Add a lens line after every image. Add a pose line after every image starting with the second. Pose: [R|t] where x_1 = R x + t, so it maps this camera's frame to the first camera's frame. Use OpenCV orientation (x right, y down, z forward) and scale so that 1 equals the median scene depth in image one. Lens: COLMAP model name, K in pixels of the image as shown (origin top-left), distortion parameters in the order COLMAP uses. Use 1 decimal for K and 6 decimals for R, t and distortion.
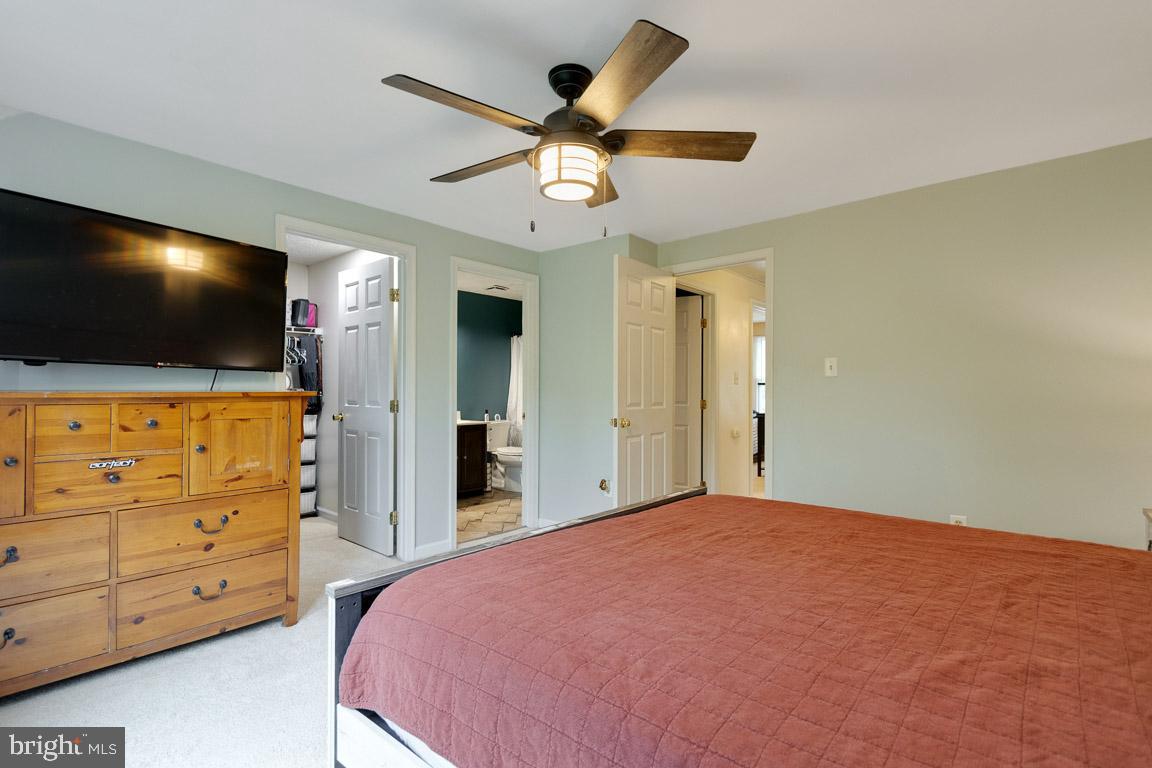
lens RADIAL K [[532.8, 0, 563.9], [0, 532.8, 389.3], [0, 0, 1]] dist [0.007433, -0.000197]
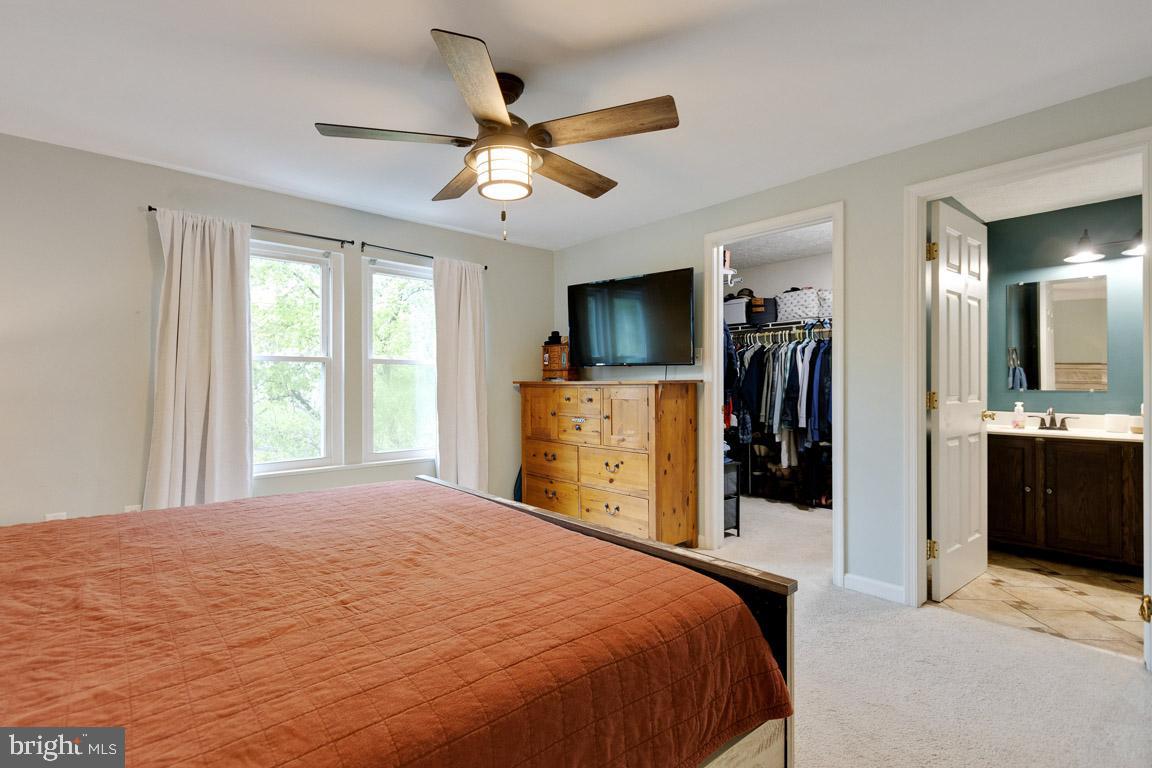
lens RADIAL K [[525.8, 0, 564.5], [0, 525.8, 384.7], [0, 0, 1]] dist [0.002434, -0.000038]
pose [[-0.119820, 0.000607, -0.992795, 0.869861], [0.007140, 0.999974, -0.000250, 0.014228], [0.992770, -0.007118, -0.119822, 1.047465]]
